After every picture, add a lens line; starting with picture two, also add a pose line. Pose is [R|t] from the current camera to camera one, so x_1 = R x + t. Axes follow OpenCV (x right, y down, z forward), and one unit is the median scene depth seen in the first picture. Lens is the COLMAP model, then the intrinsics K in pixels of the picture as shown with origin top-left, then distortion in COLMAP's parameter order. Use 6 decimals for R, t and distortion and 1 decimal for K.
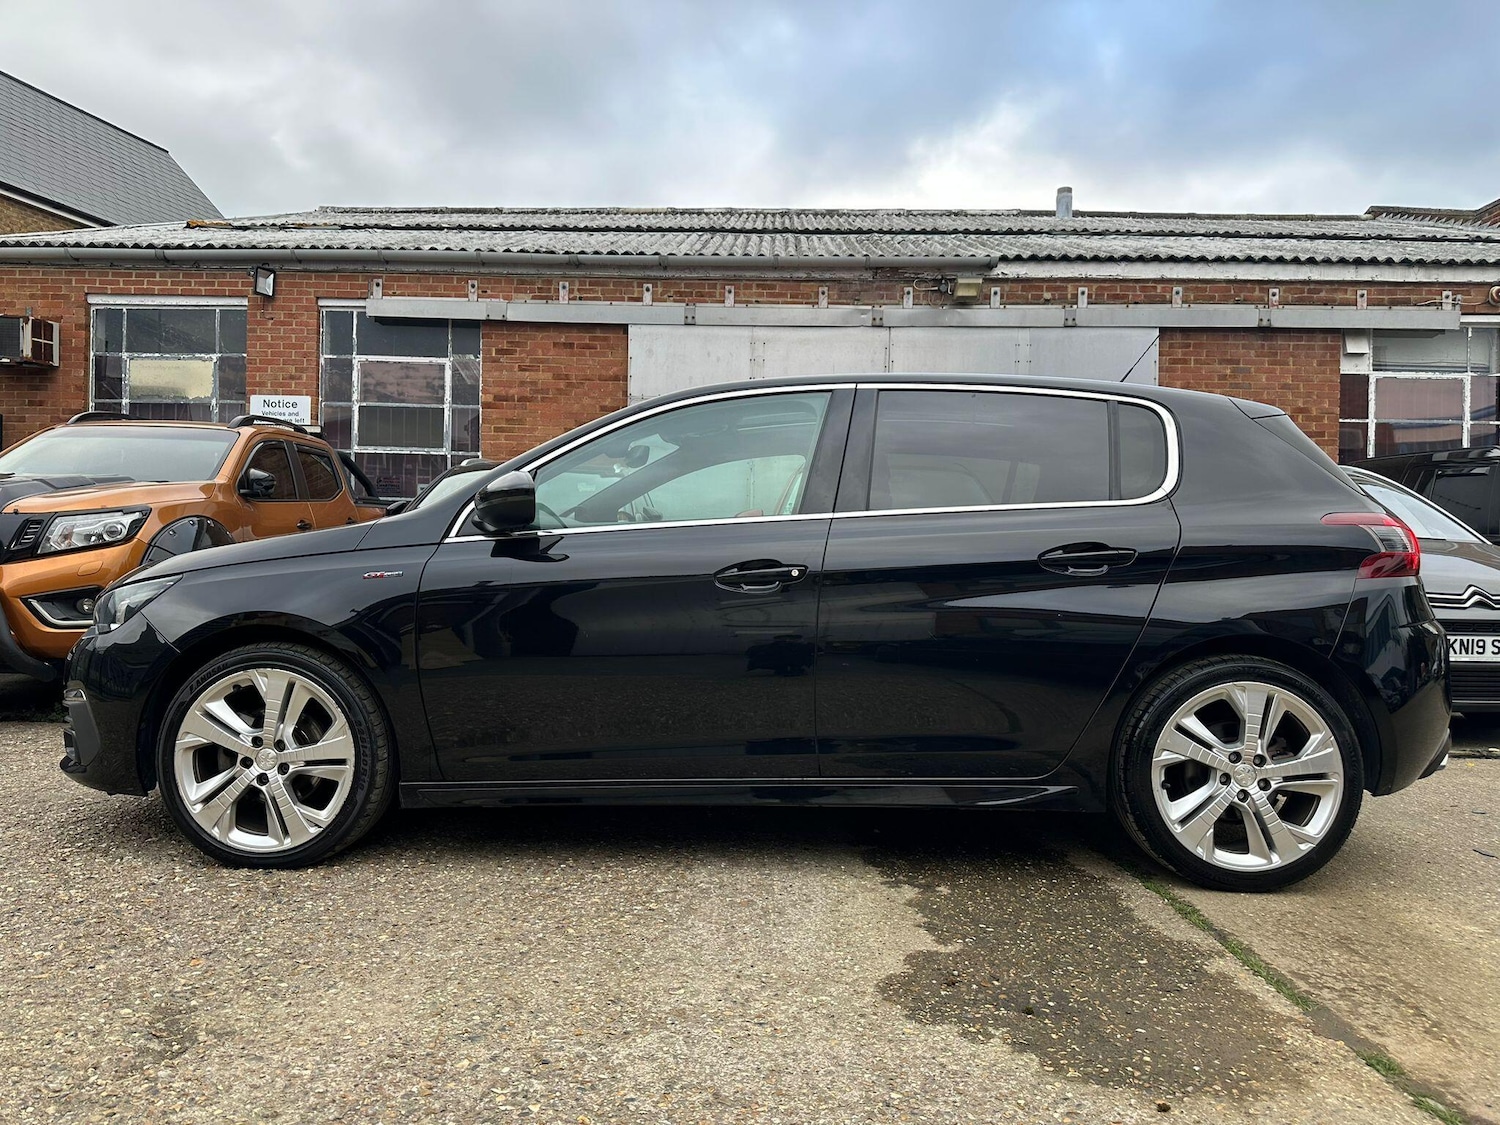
lens RADIAL K [[1045.5, 0, 750.0], [0, 1045.5, 562.5], [0, 0, 1]] dist [0.019811, -0.022072]
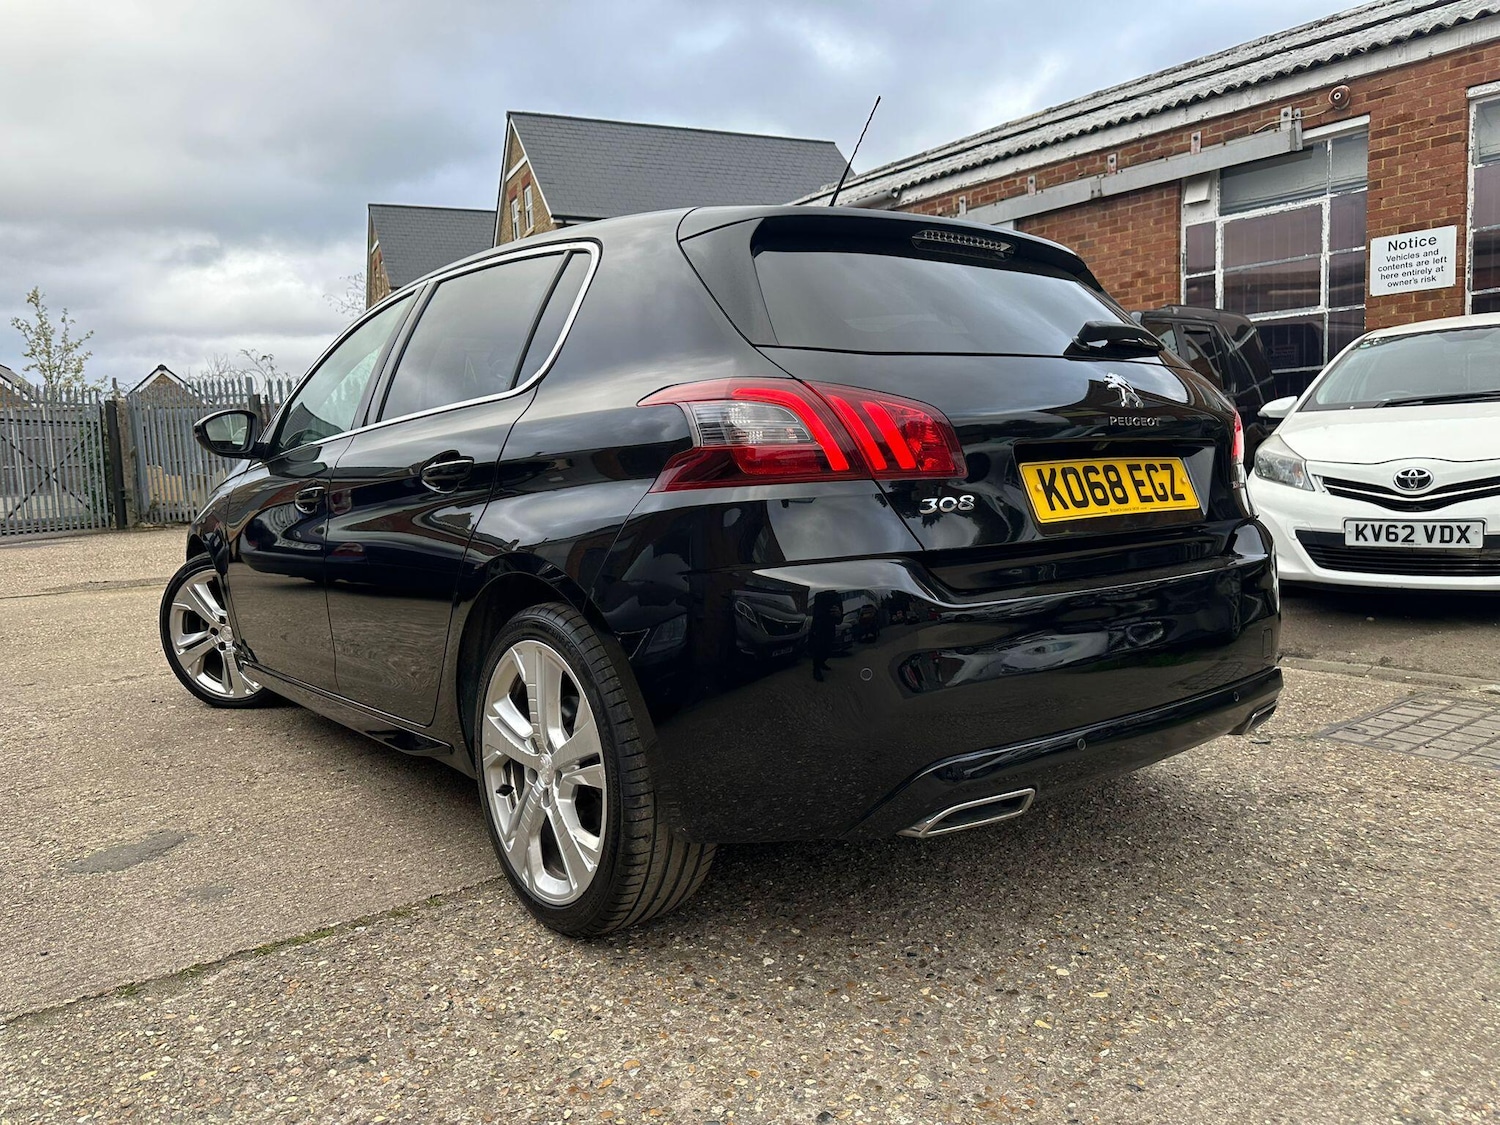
lens RADIAL K [[1089.6, 0, 772.7], [0, 1089.6, 561.2], [0, 0, 1]] dist [0.011556, -0.005370]
pose [[0.634884, 0.038461, -0.771650, 1.111775], [0.062056, 0.992995, 0.100551, -0.001311], [0.770111, -0.111724, 0.628050, 0.055437]]
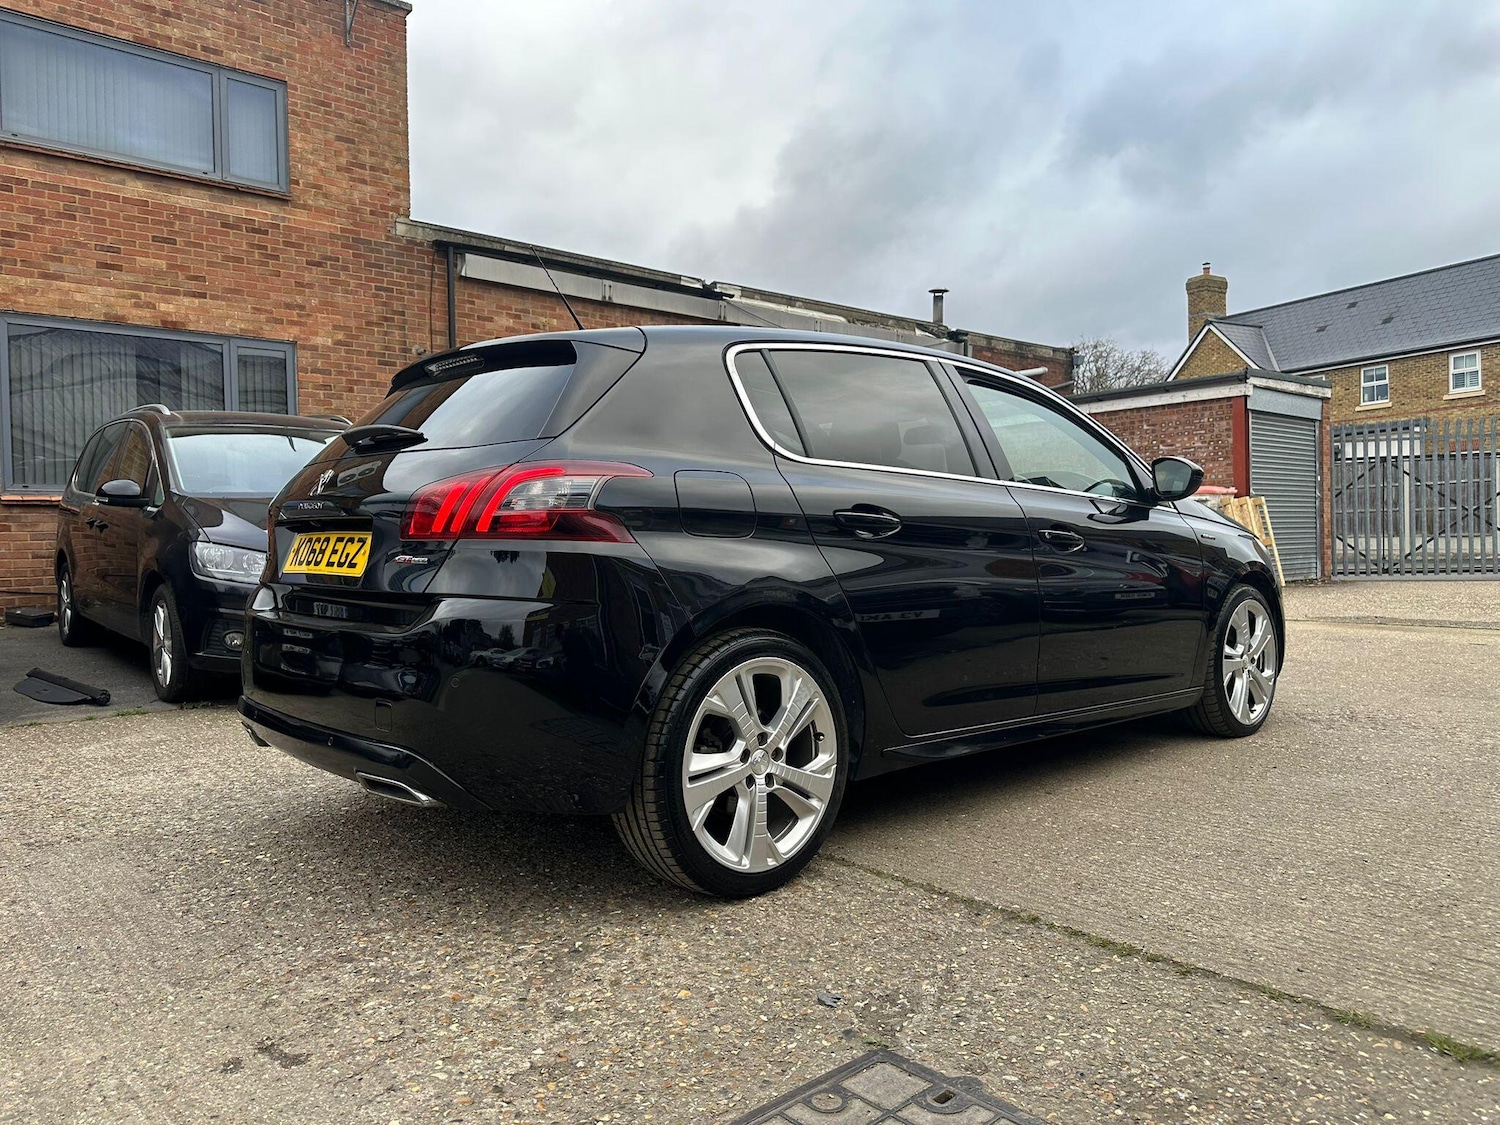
lens RADIAL K [[1091.8, 0, 728.8], [0, 1091.8, 562.1], [0, 0, 1]] dist [0.040969, -0.063792]
pose [[-0.764048, 0.014272, -0.645002, 1.095615], [0.025733, 0.999634, -0.008363, 0.016090], [0.644646, -0.022988, -0.764135, 0.501499]]
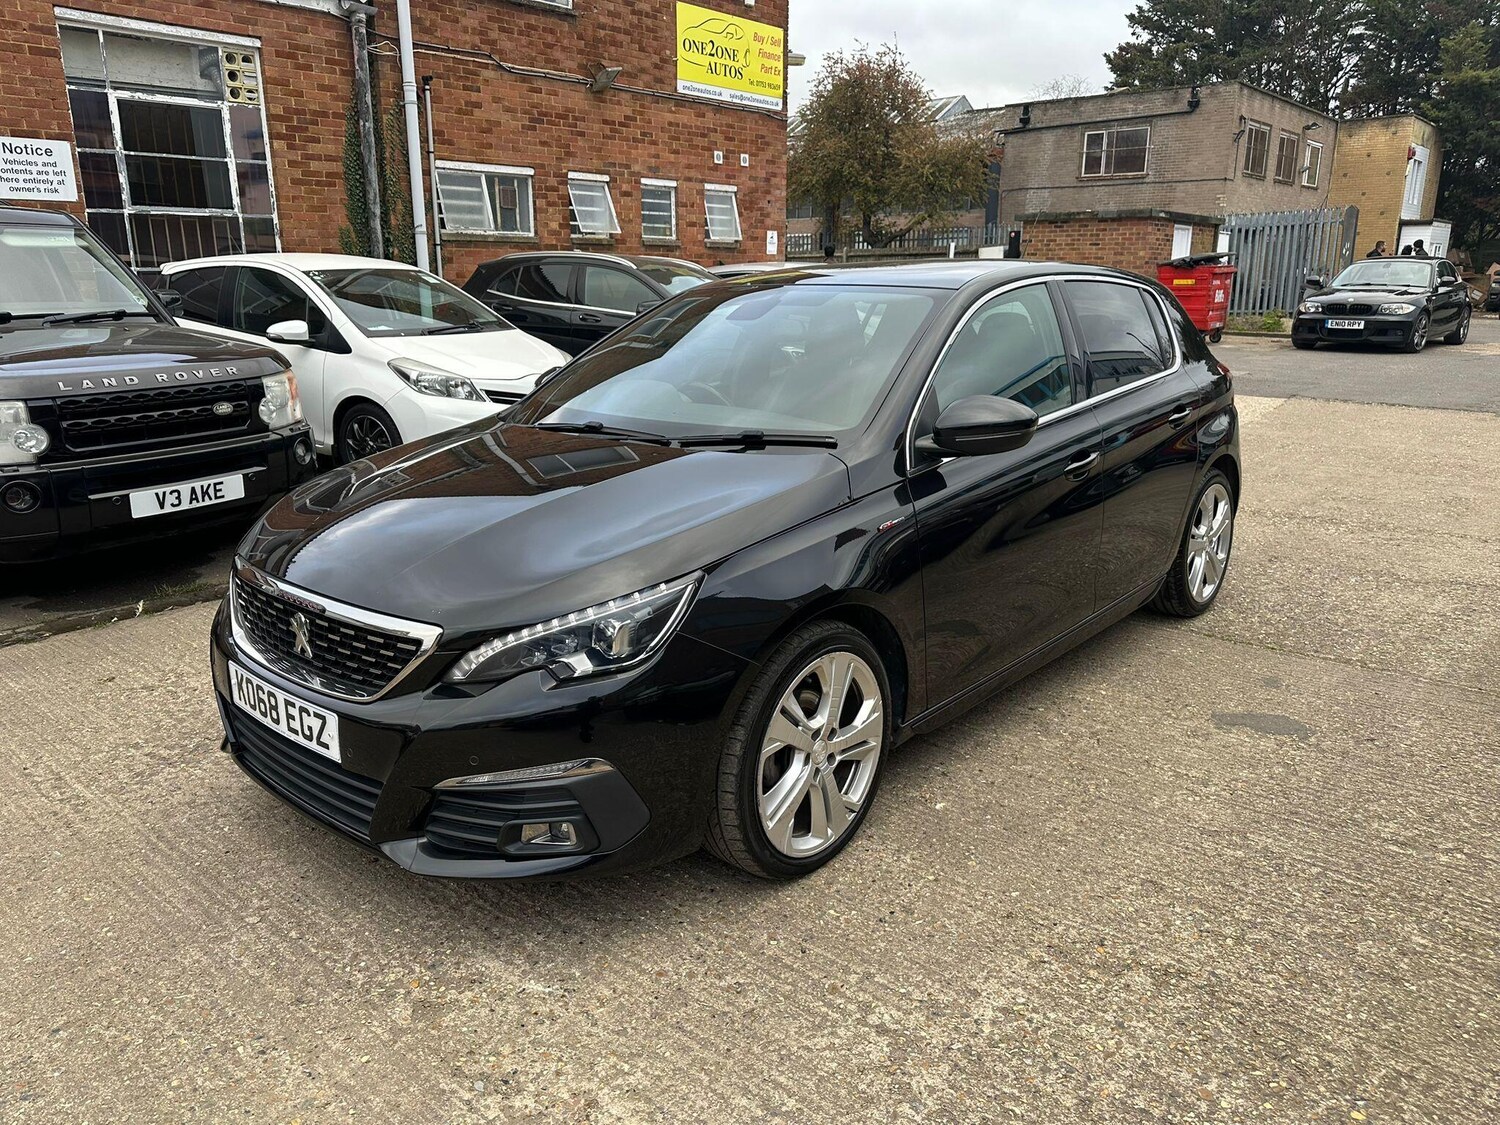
lens RADIAL K [[1048.0, 0, 740.5], [0, 1048.0, 557.1], [0, 0, 1]] dist [0.008241, -0.008326]
pose [[0.667644, -0.212949, 0.713375, 0.489320], [-0.002390, 0.957601, 0.288089, -0.063768], [-0.744477, -0.194046, 0.638827, 0.012878]]
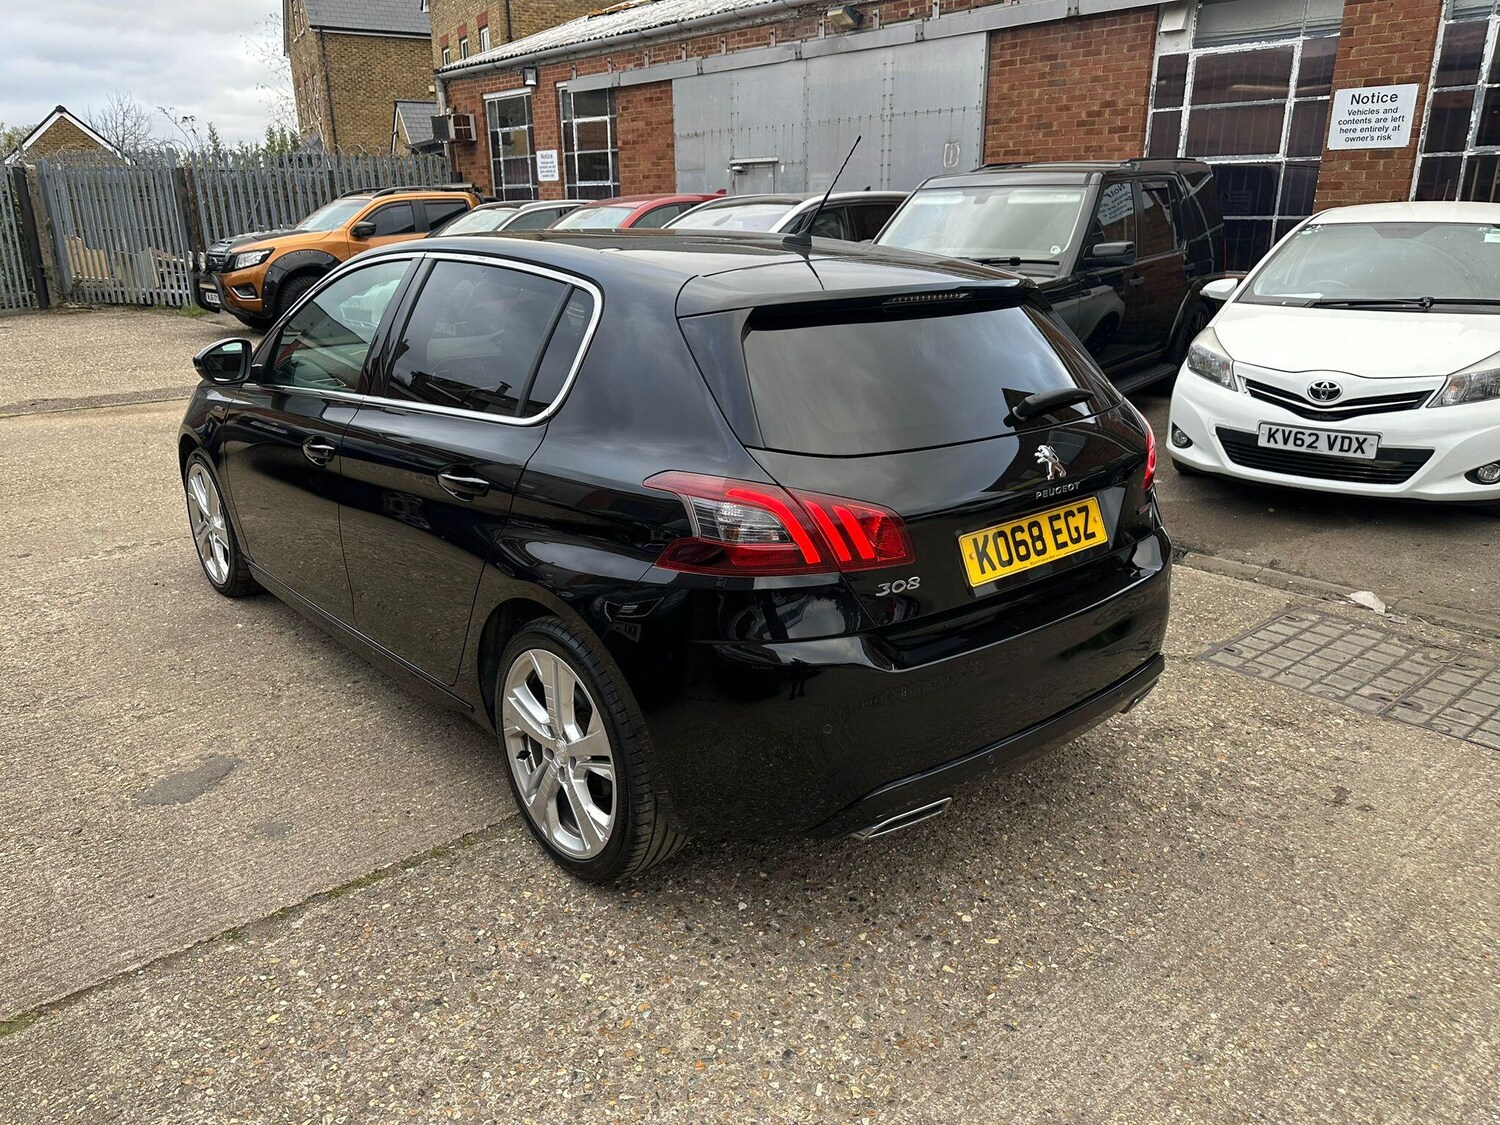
lens RADIAL K [[1072.6, 0, 794.4], [0, 1072.6, 572.1], [0, 0, 1]] dist [0.053277, -0.049725]
pose [[0.680682, 0.217037, -0.699690, 1.128353], [0.025150, 0.947620, 0.318409, -0.061000], [0.732147, -0.234333, 0.639570, 0.037599]]
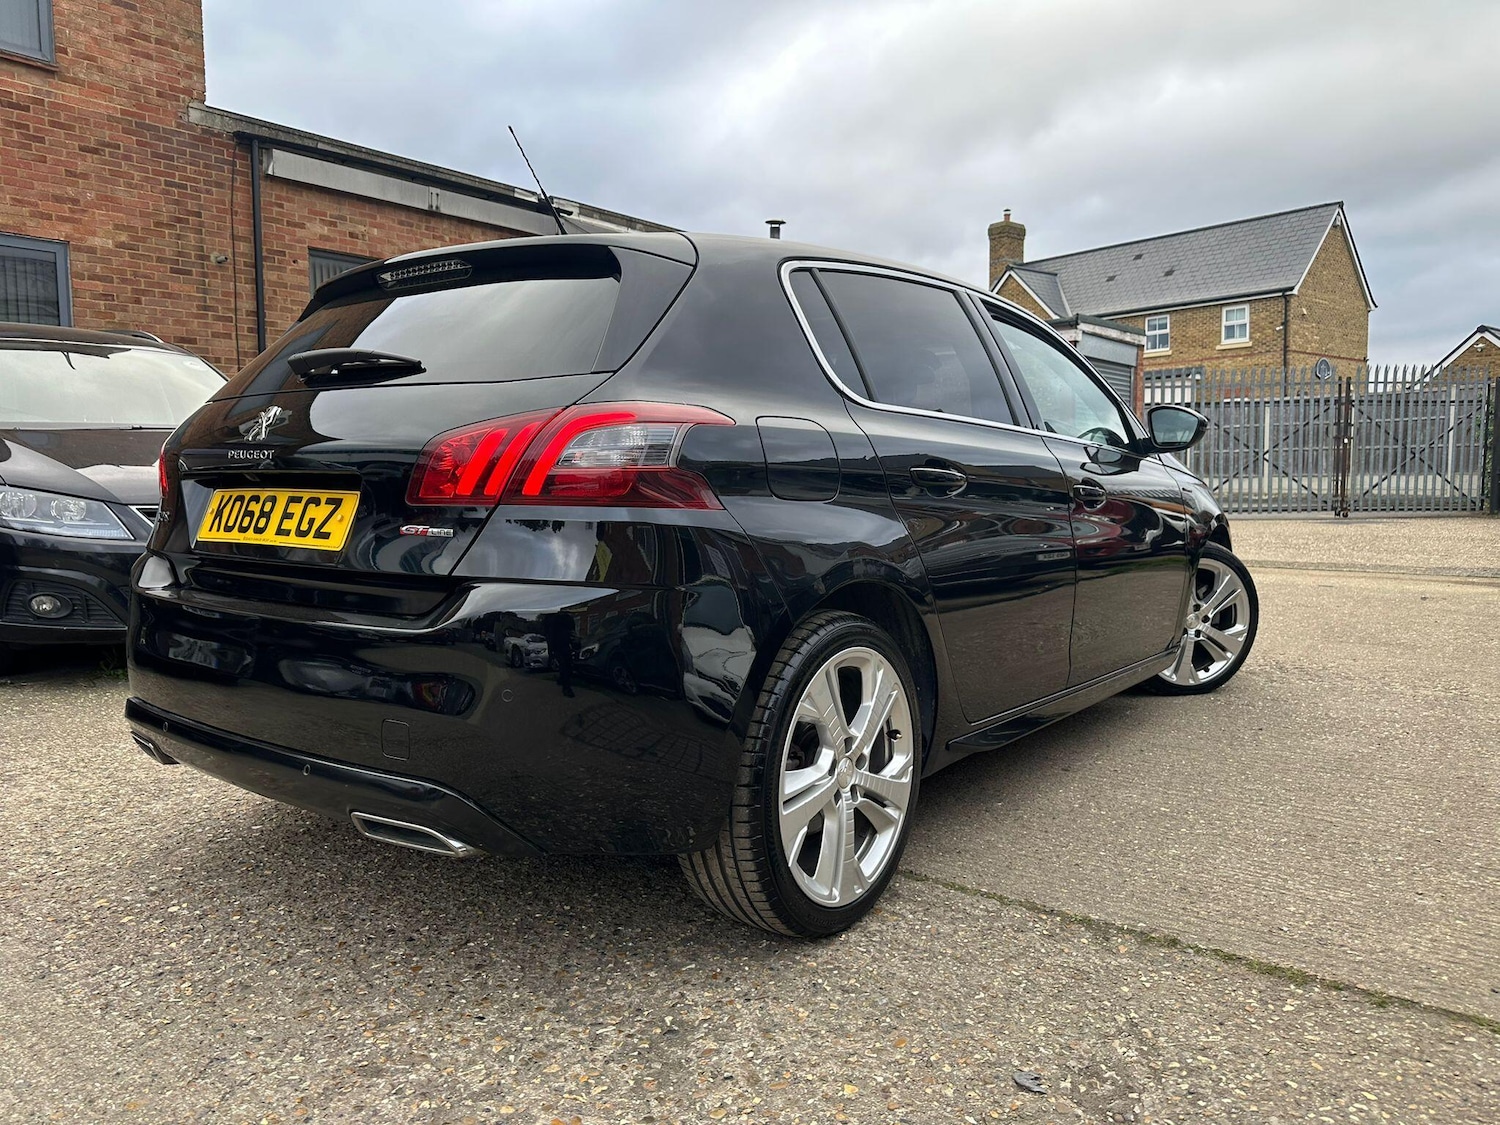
lens RADIAL K [[1087.5, 0, 715.4], [0, 1087.5, 553.8], [0, 0, 1]] dist [0.005329, -0.011559]
pose [[-0.625171, 0.054459, -0.778585, 1.103585], [0.022377, 0.998403, 0.051866, 0.007320], [0.780167, 0.015003, -0.625392, 0.422807]]
